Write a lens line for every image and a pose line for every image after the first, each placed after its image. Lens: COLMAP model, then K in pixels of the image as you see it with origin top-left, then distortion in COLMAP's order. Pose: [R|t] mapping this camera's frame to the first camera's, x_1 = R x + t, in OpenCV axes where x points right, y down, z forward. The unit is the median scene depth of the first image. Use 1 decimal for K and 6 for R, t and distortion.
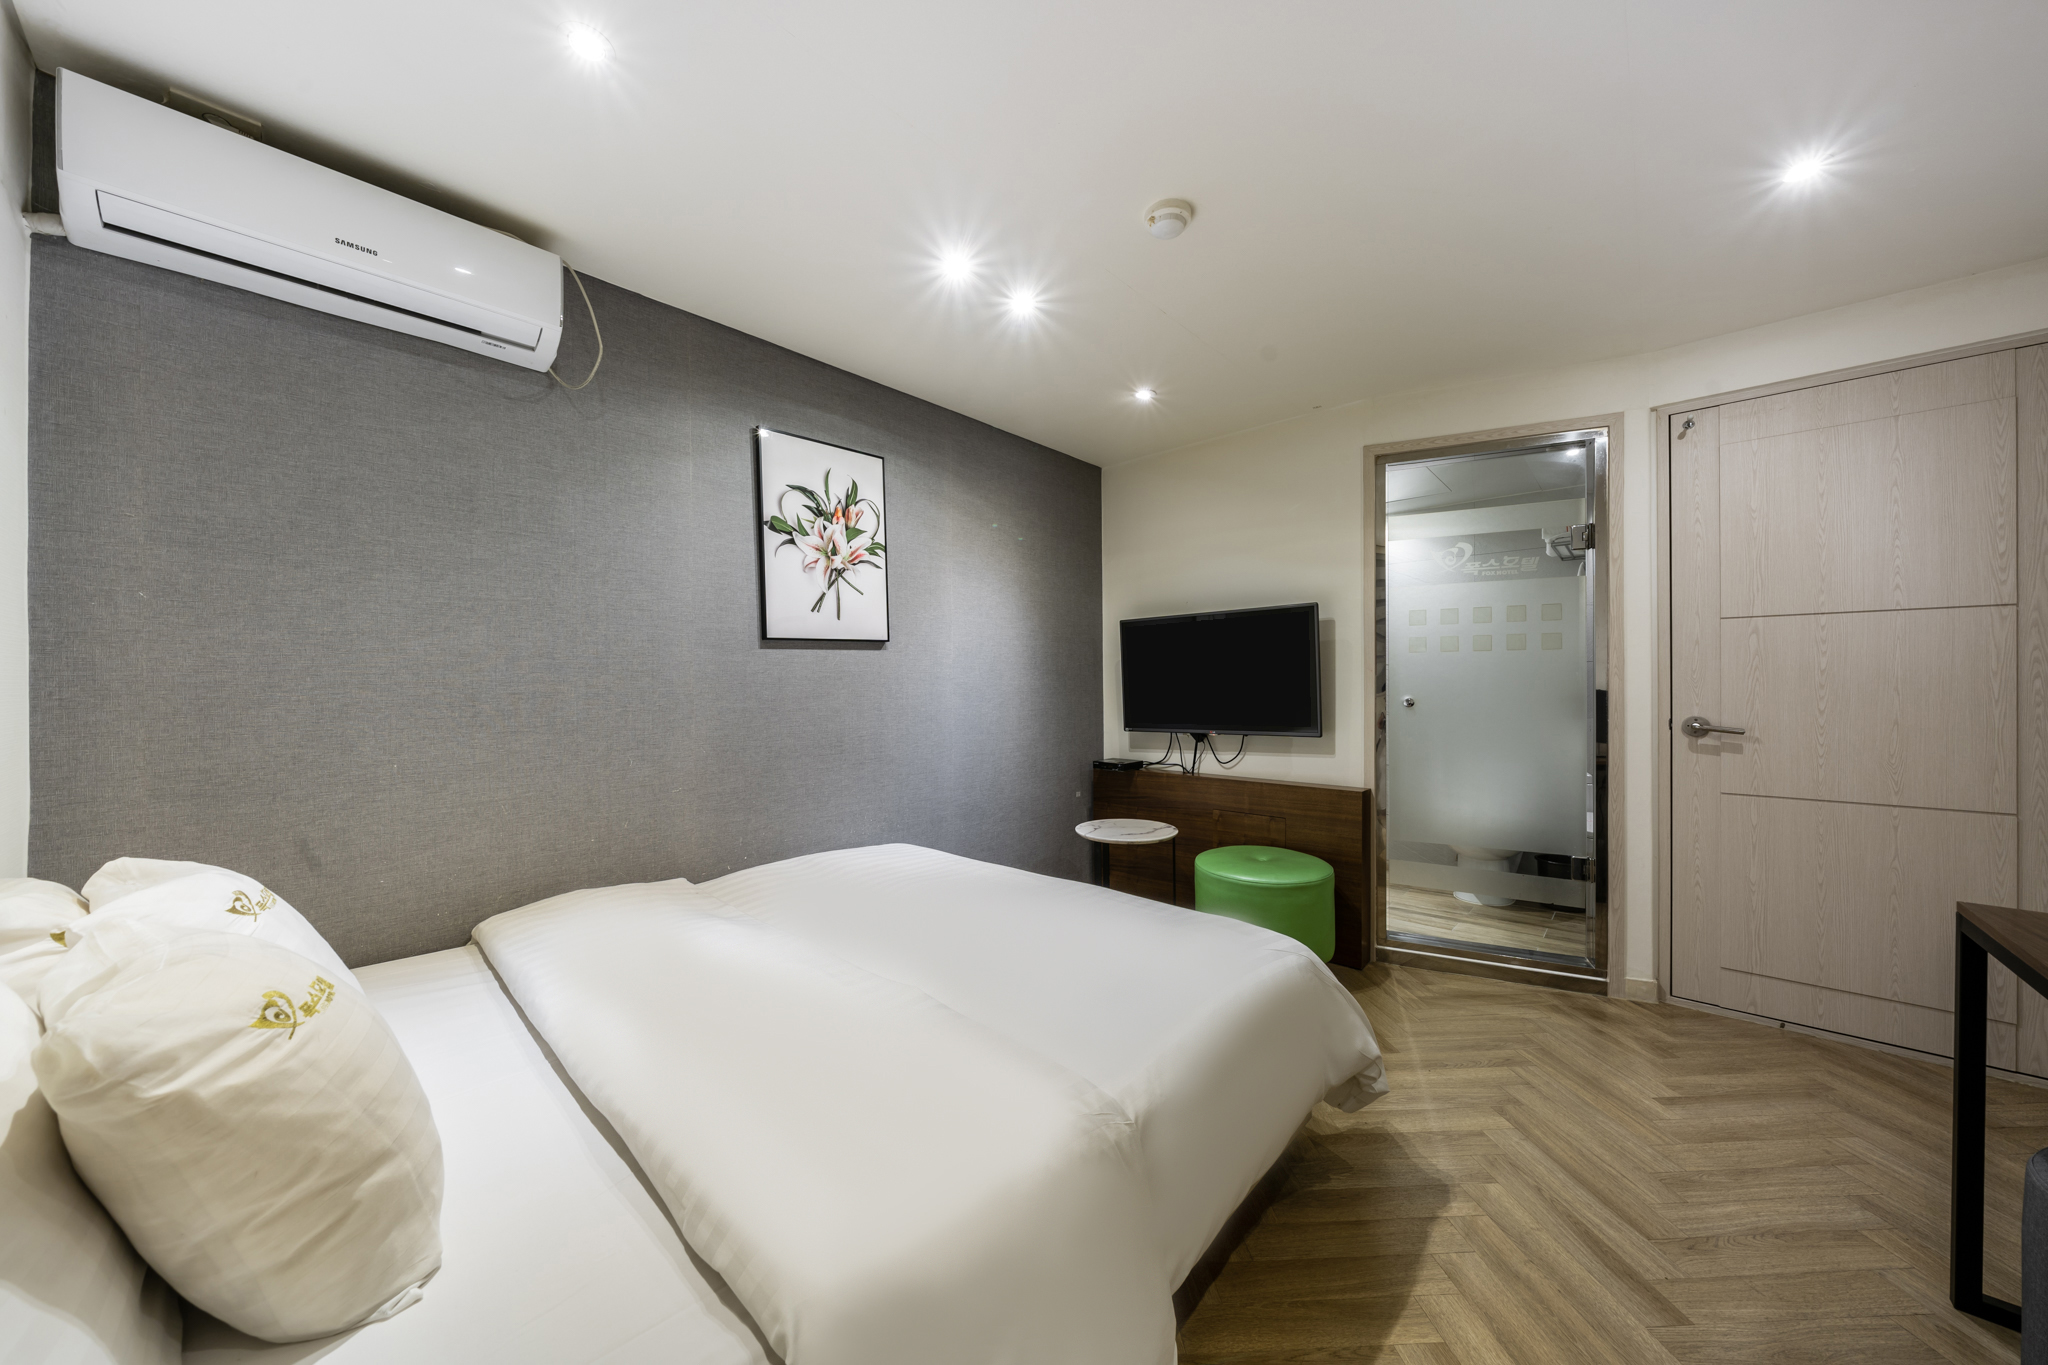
lens RADIAL K [[693.2, 0, 1015.0], [0, 693.2, 686.9], [0, 0, 1]] dist [-0.008550, -0.000195]
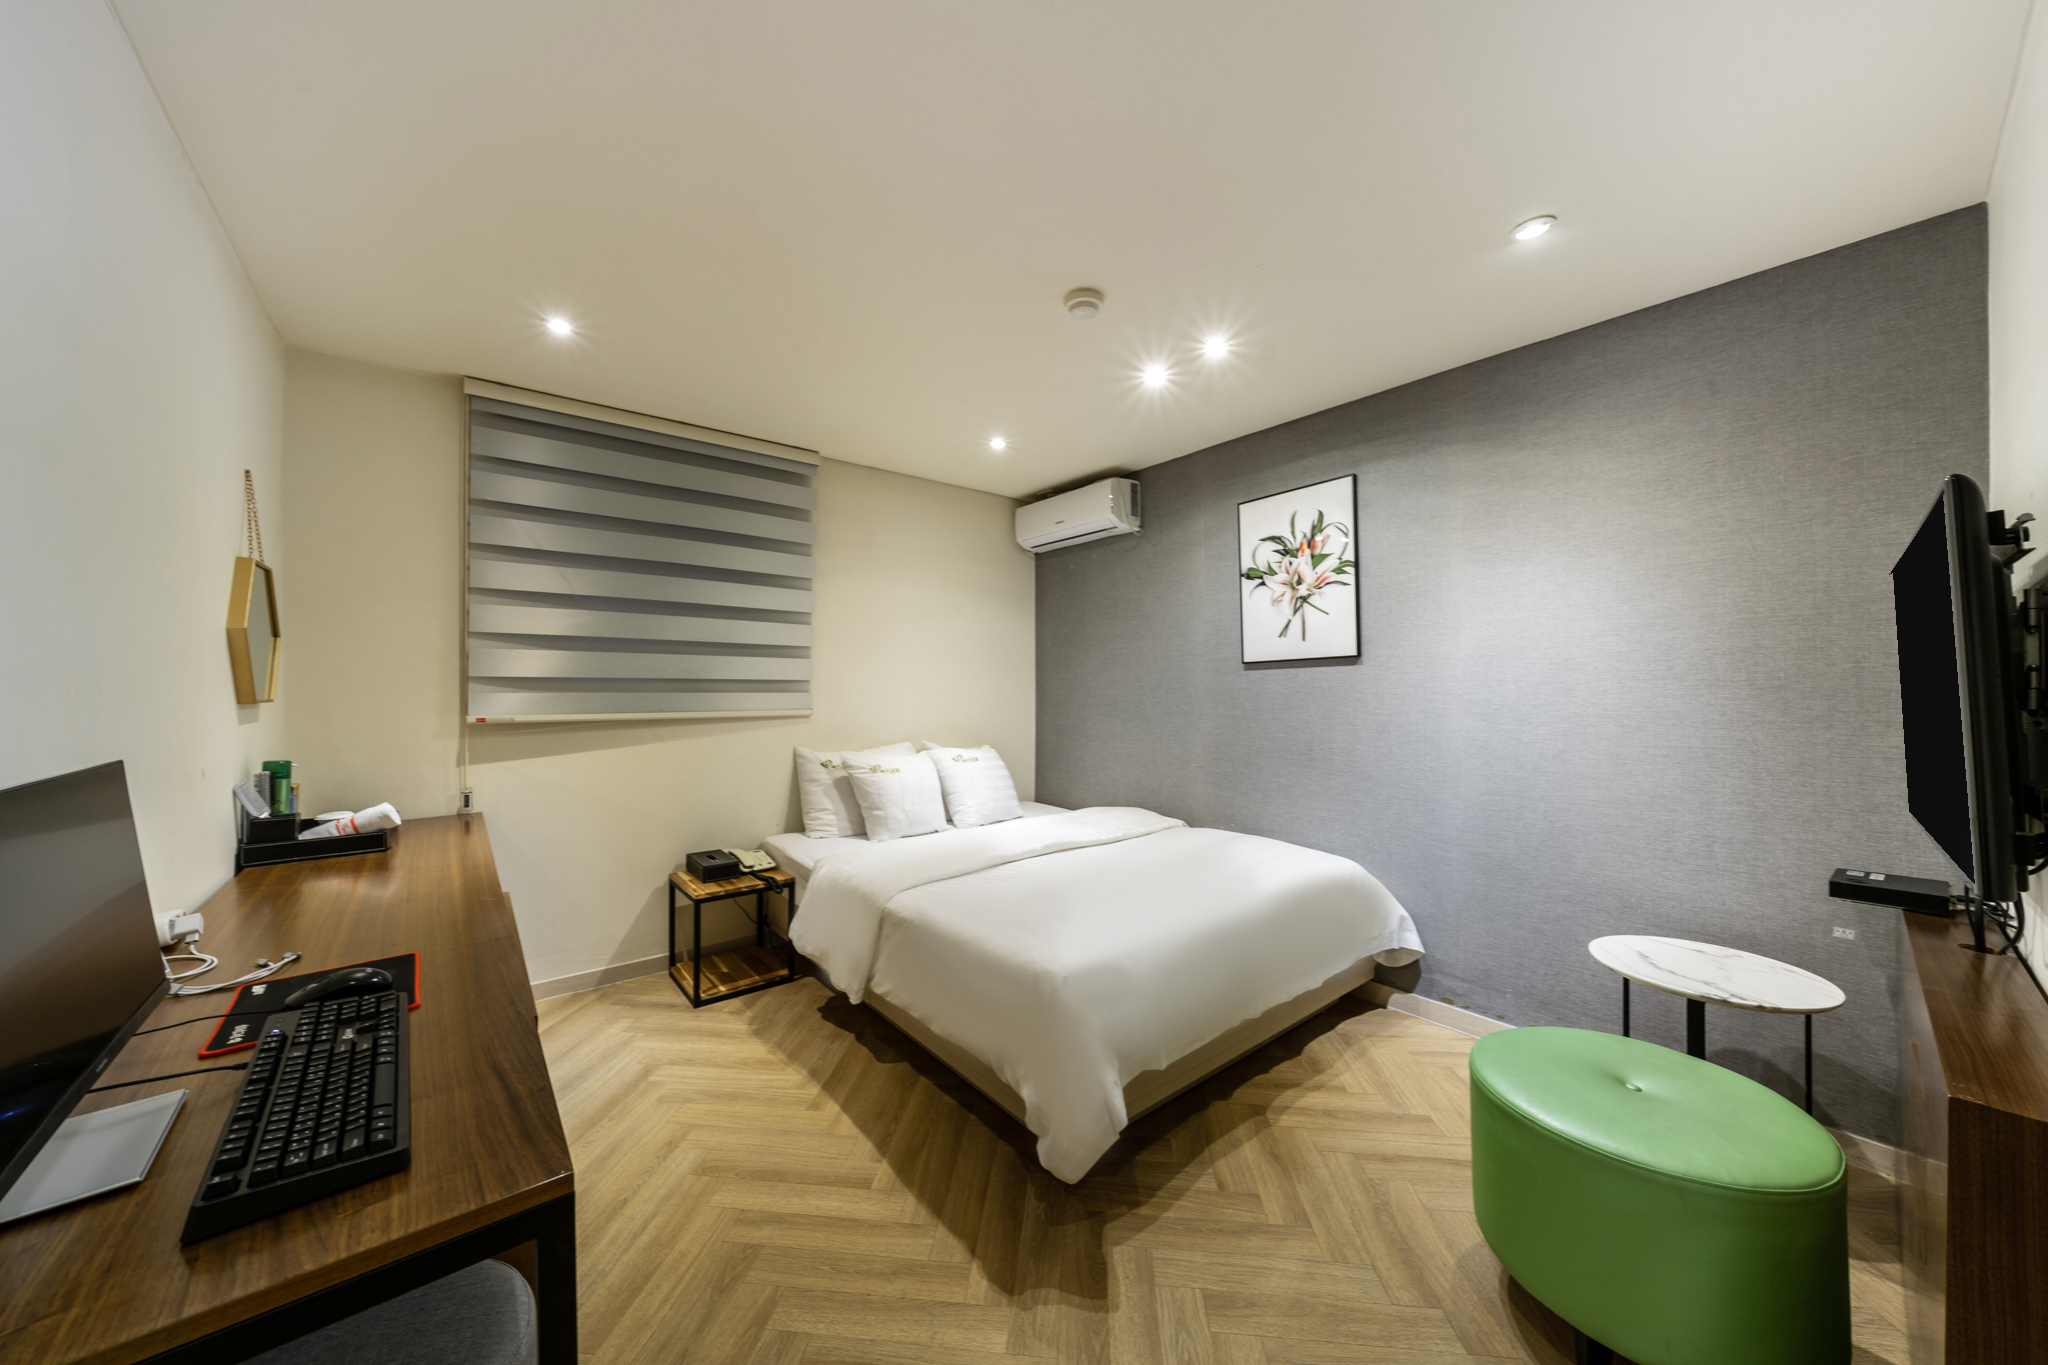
lens RADIAL K [[693.2, 0, 1019.0], [0, 693.2, 680.8], [0, 0, 1]] dist [-0.008550, -0.000195]
pose [[-0.139086, -0.003636, -0.990274, 0.945302], [-0.001374, 0.999993, -0.003478, -0.028827], [0.990279, 0.000877, -0.139090, 0.717072]]
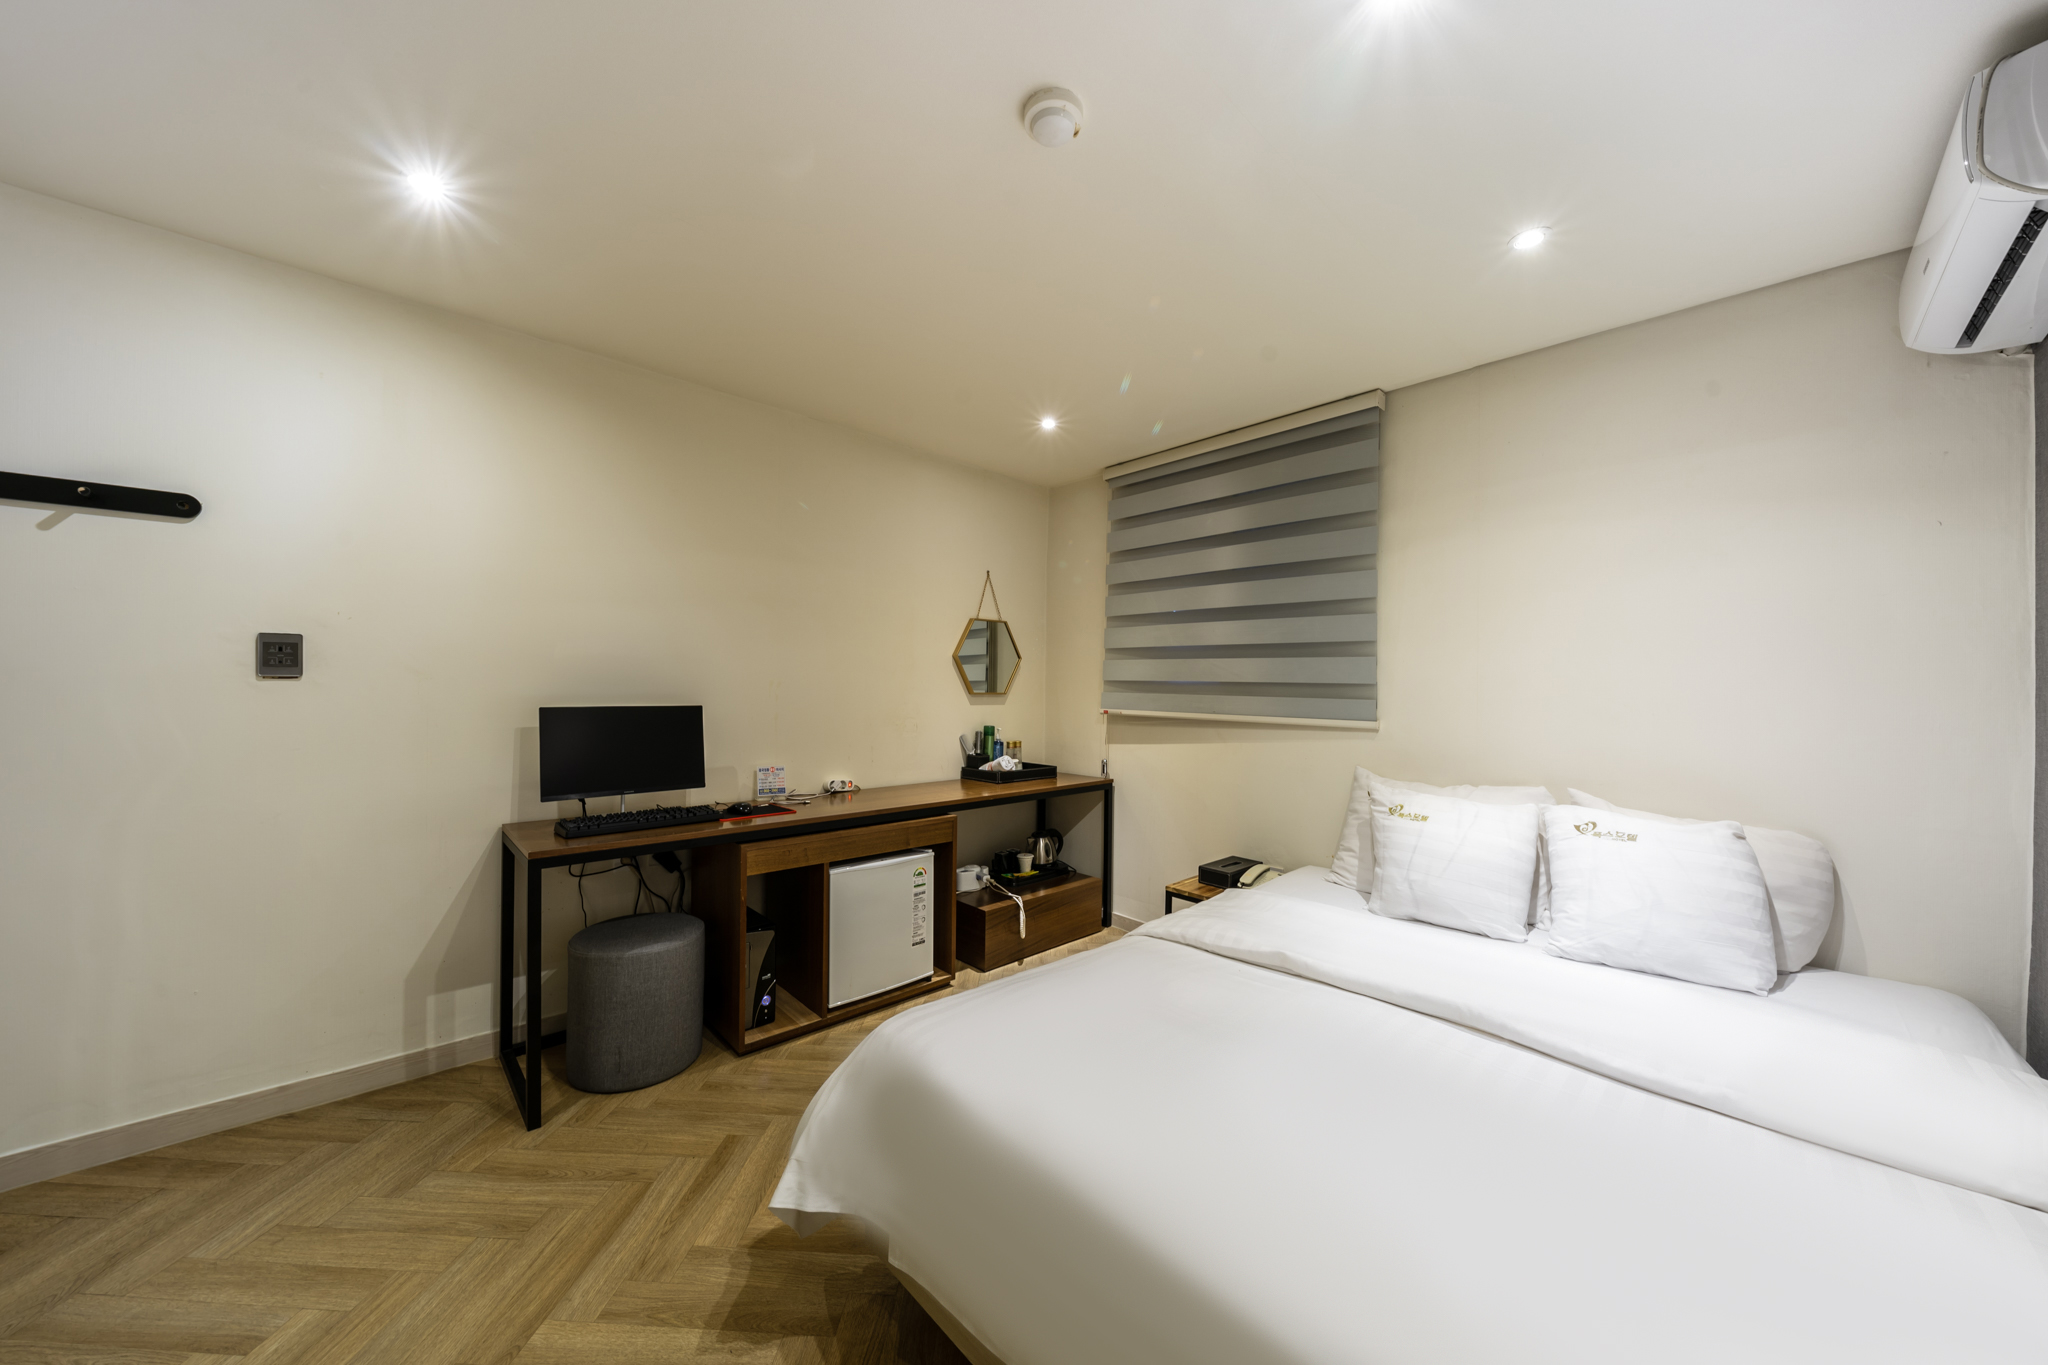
lens RADIAL K [[693.2, 0, 1020.5], [0, 693.2, 691.1], [0, 0, 1]] dist [-0.008550, -0.000195]
pose [[-0.997367, -0.013863, 0.071187, 0.131495], [-0.013164, 0.999860, 0.010282, -0.027104], [-0.071319, 0.009318, -0.997410, 1.204825]]
